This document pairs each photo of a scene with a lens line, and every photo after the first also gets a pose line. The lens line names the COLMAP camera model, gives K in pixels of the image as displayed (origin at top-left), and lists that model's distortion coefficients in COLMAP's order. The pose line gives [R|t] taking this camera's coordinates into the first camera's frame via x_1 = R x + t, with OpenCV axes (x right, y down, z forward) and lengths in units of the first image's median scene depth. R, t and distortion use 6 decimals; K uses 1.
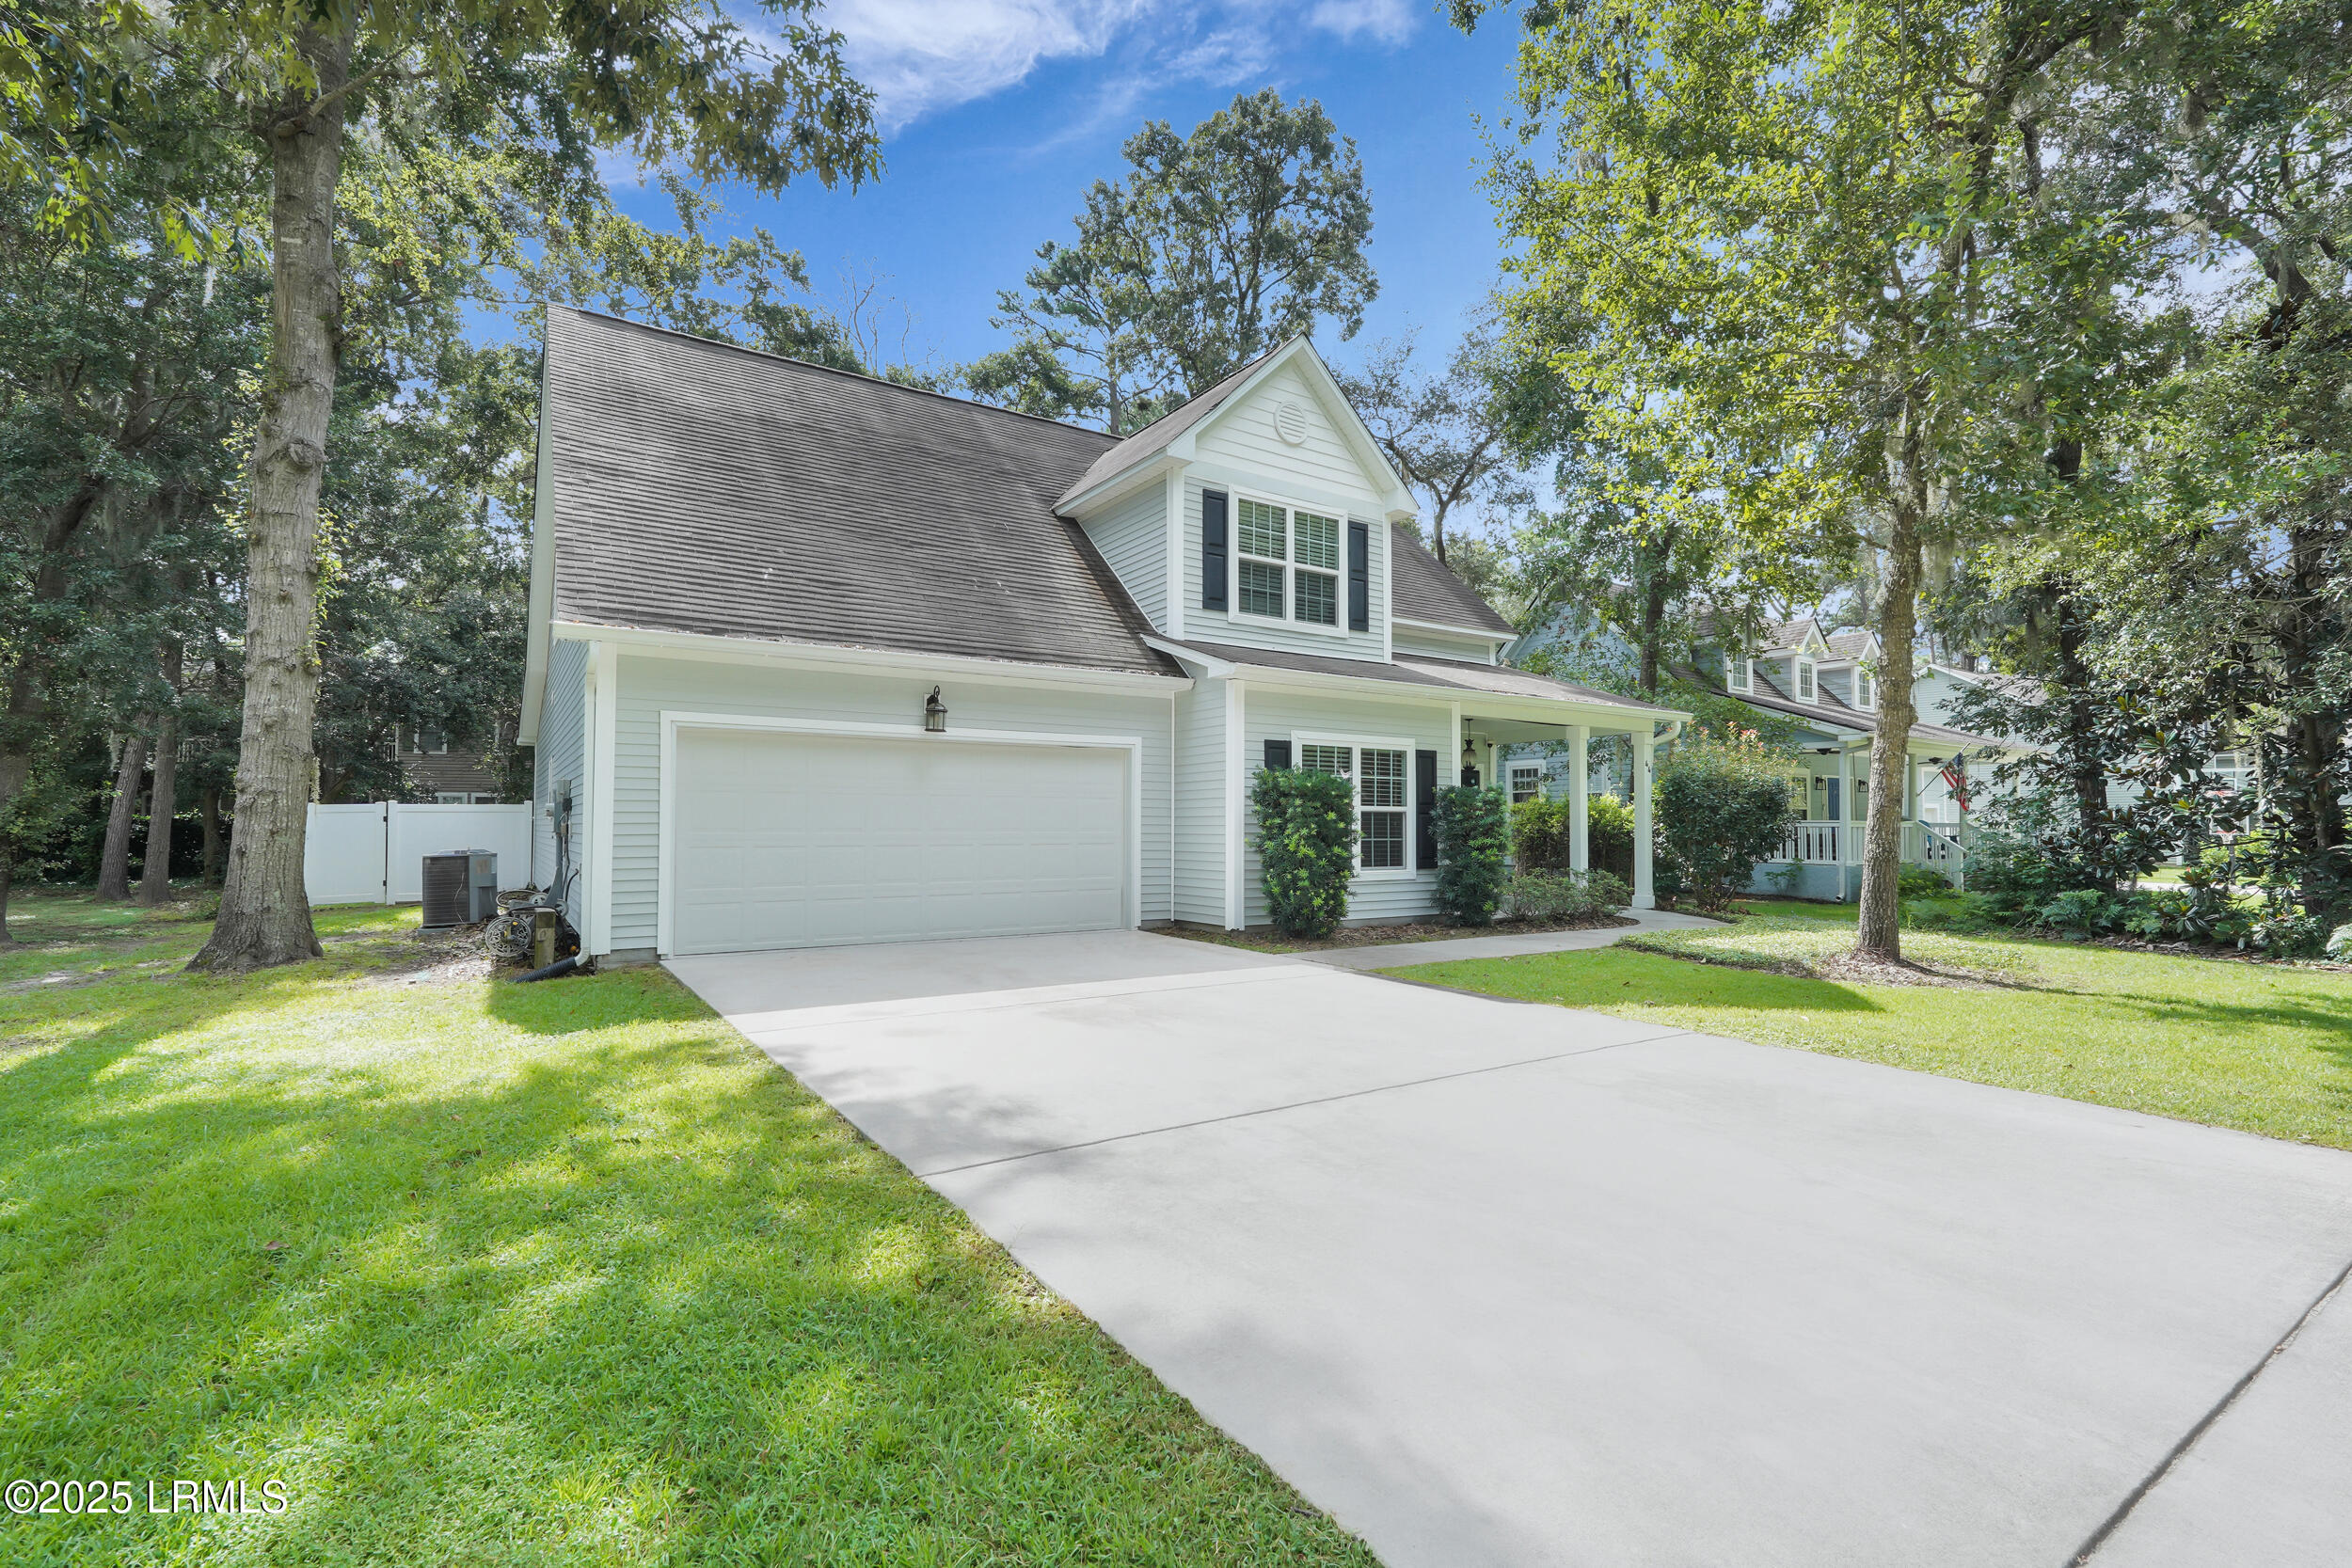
lens RADIAL K [[1024.5, 0, 1192.0], [0, 1024.5, 783.8], [0, 0, 1]] dist [-0.004549, 0.001322]
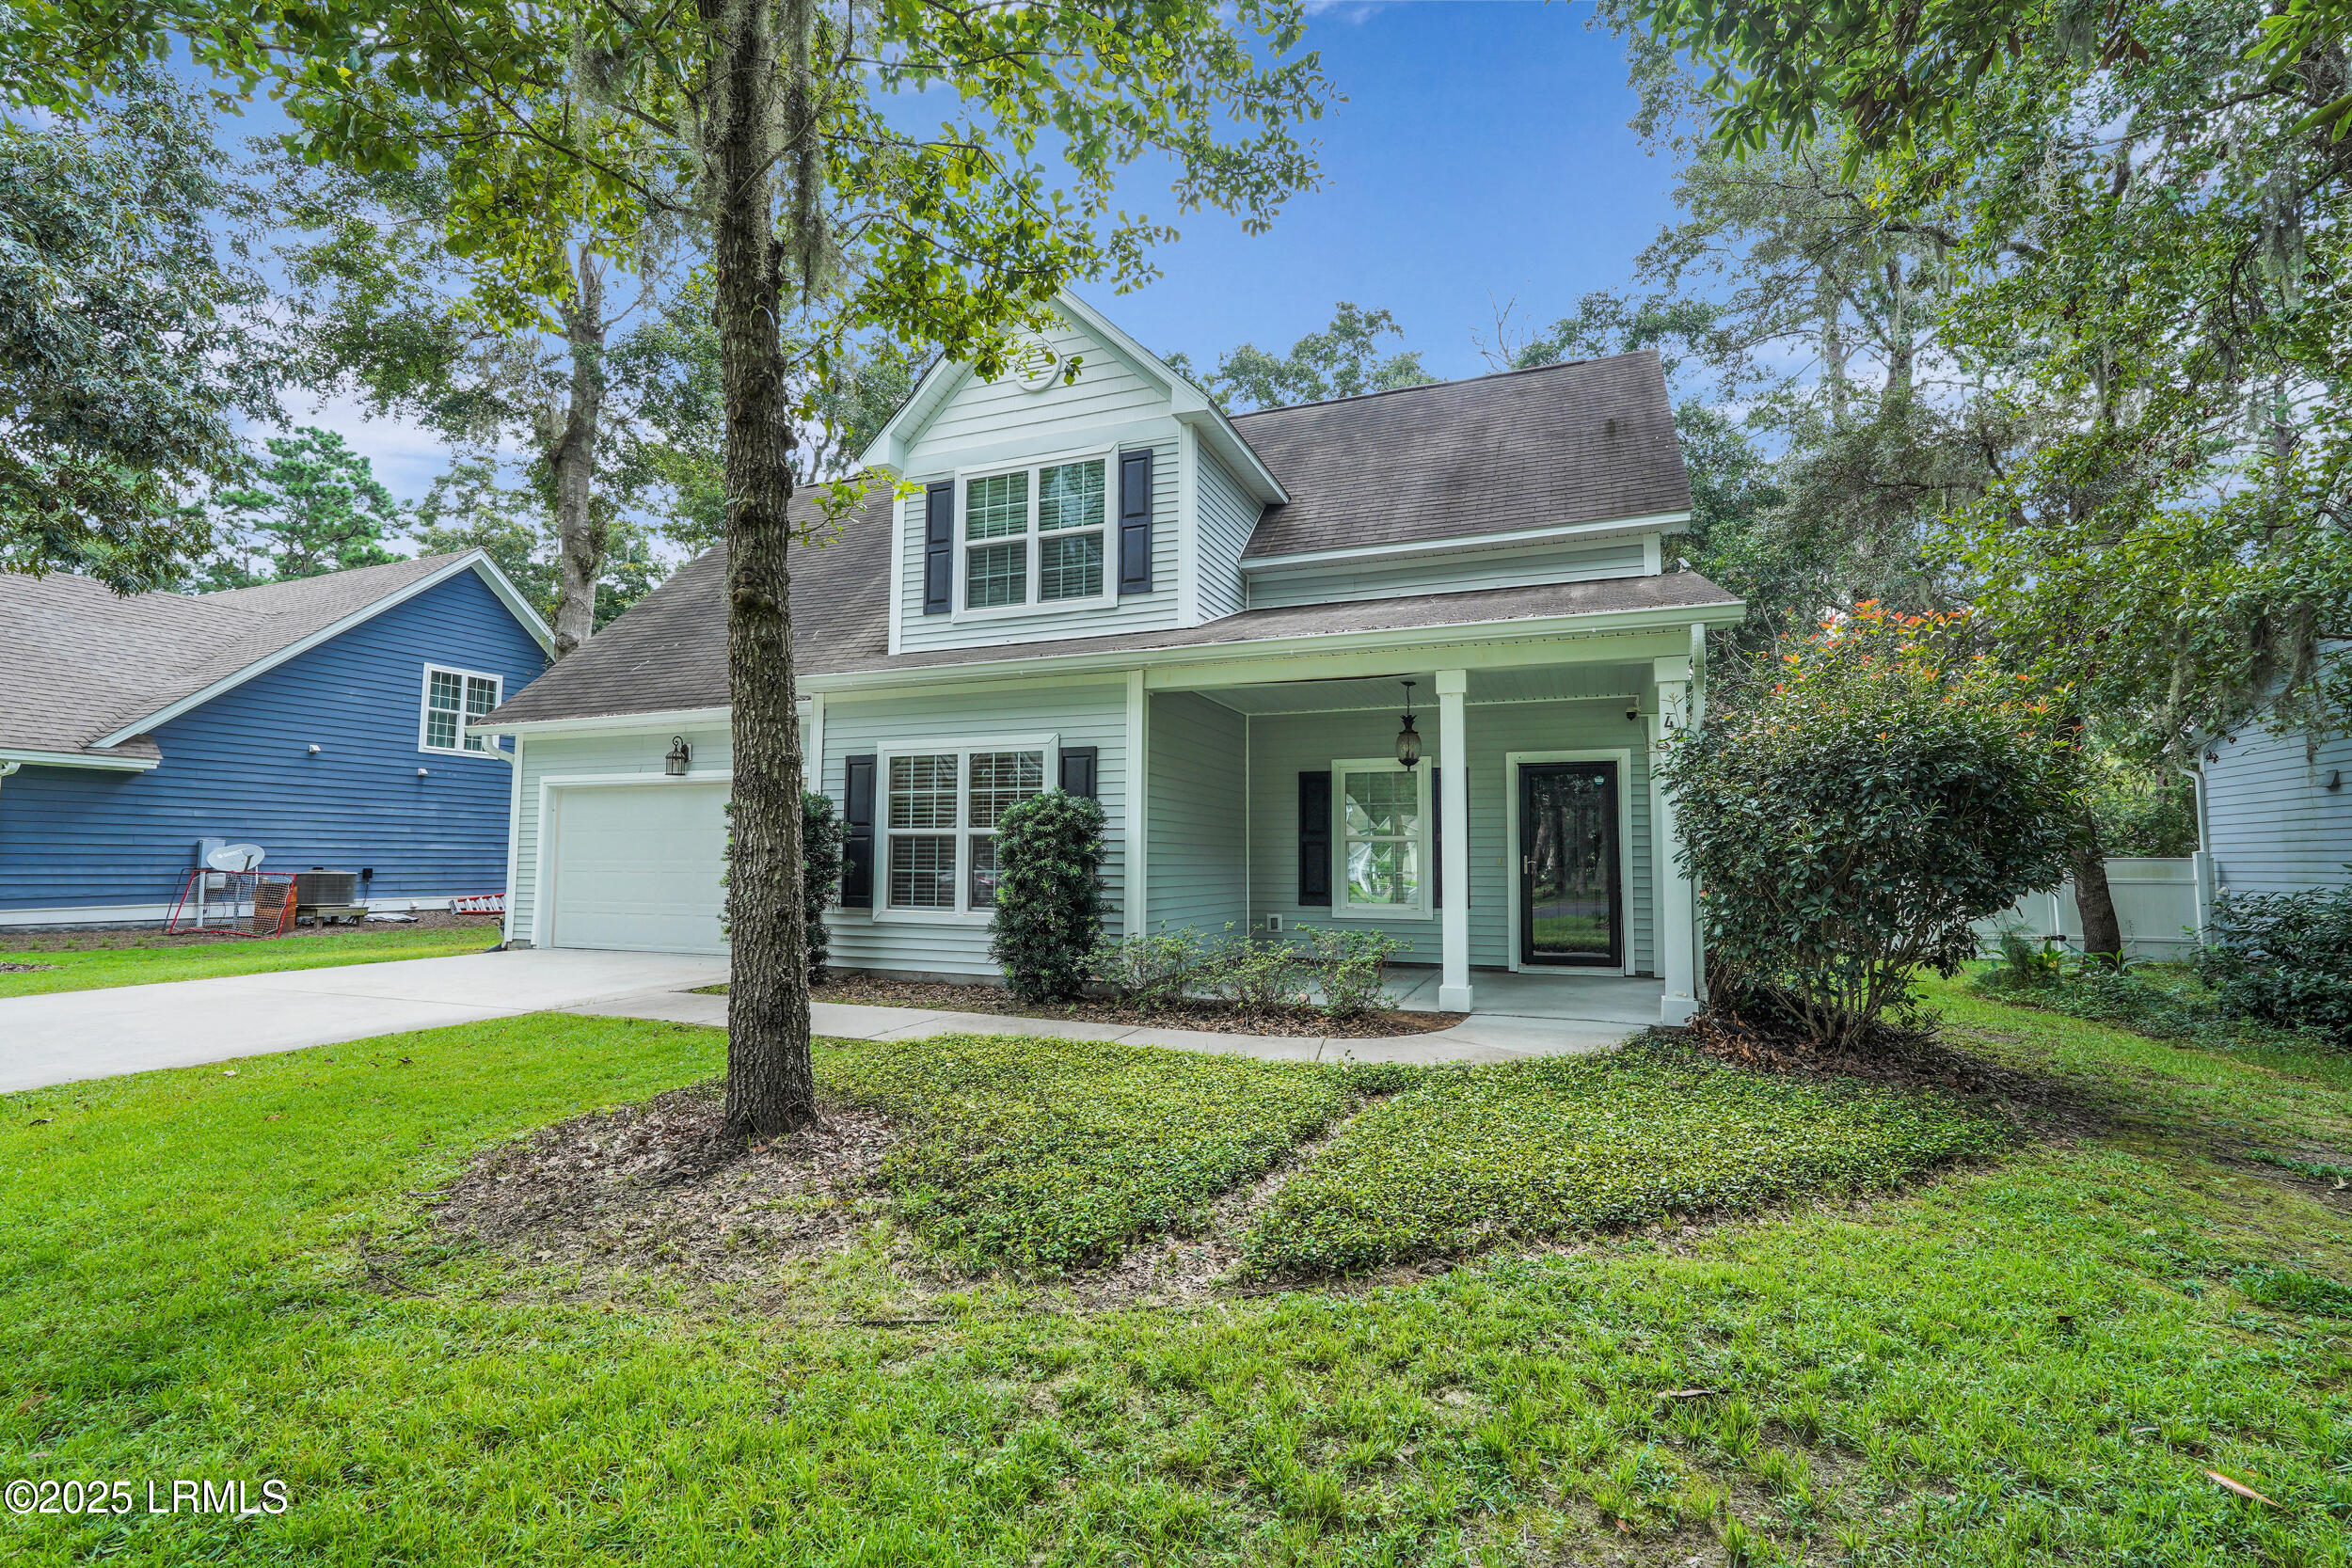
lens RADIAL K [[1024.5, 0, 1178.2], [0, 1024.5, 792.7], [0, 0, 1]] dist [-0.004549, 0.001322]
pose [[0.562005, -0.055446, -0.825273, 0.853829], [0.026477, 0.998445, -0.049050, 0.034759], [0.826710, 0.005716, 0.562600, 0.662081]]
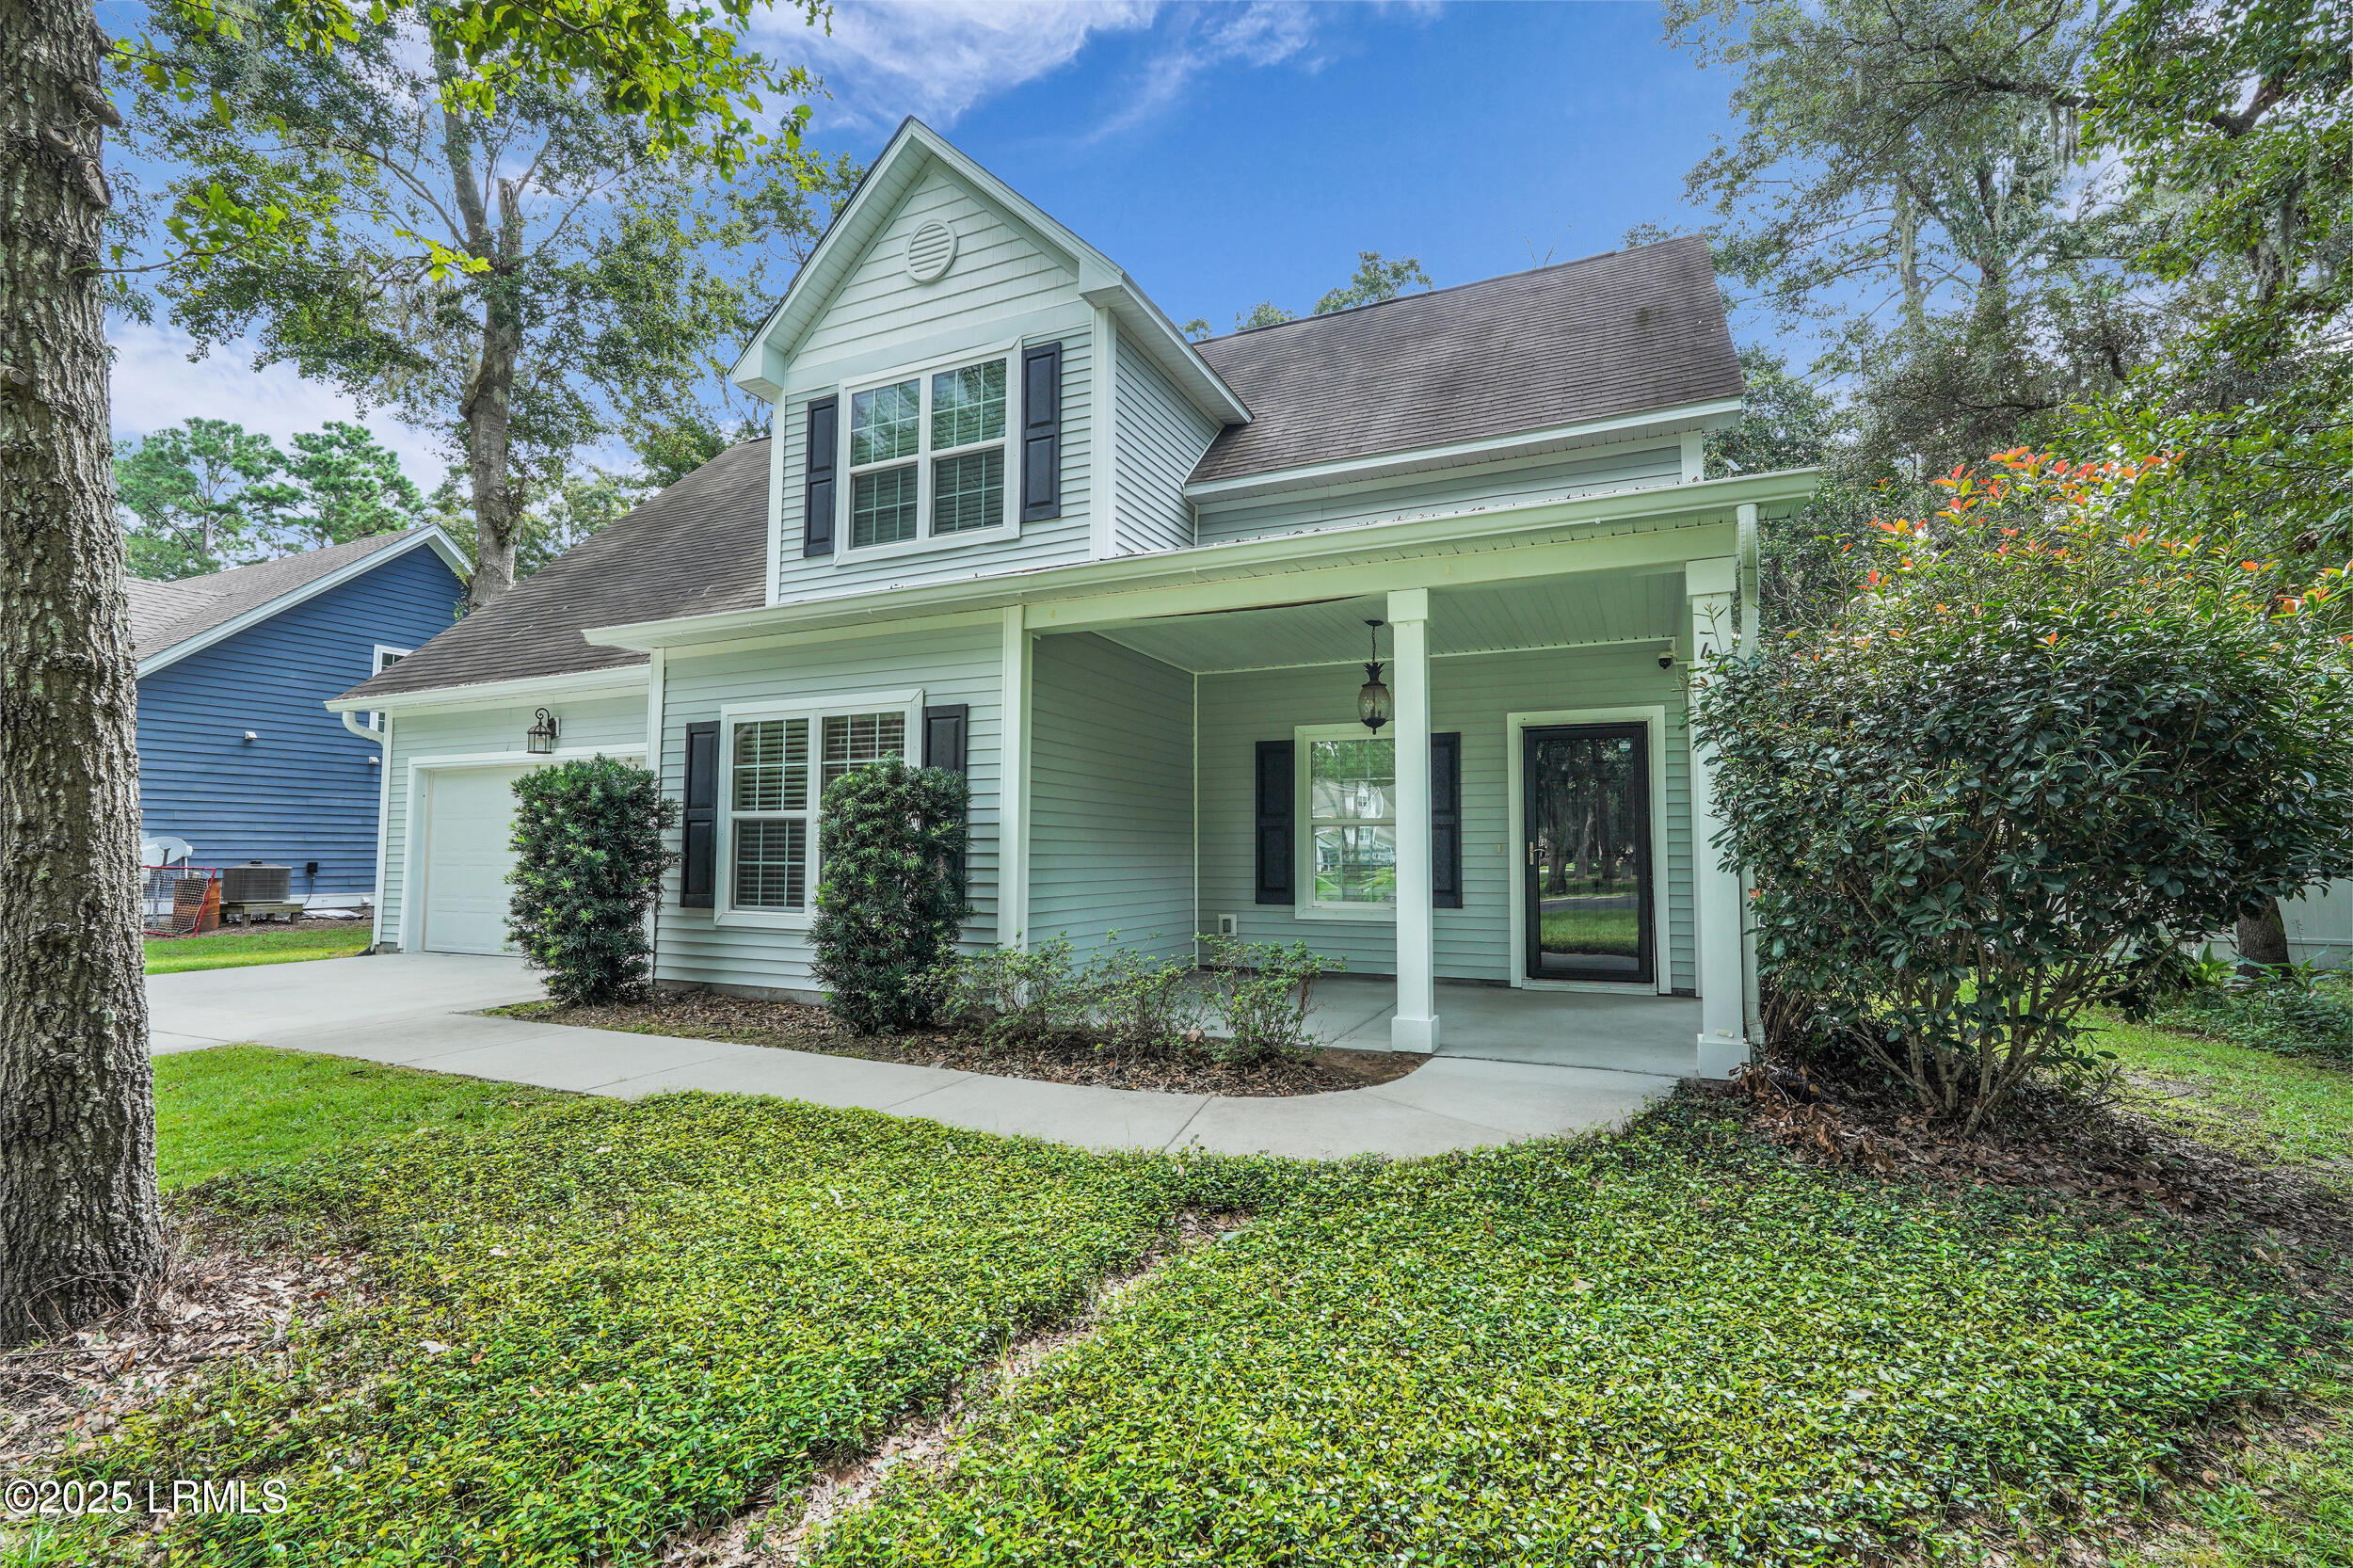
lens RADIAL K [[1025.0, 0, 1175.7], [0, 1025.0, 793.0], [0, 0, 1]] dist [-0.004549, 0.001322]
pose [[0.520691, -0.052110, -0.852153, 0.771399], [0.030445, 0.998634, -0.042465, 0.041778], [0.853202, -0.003832, 0.521566, 0.818916]]
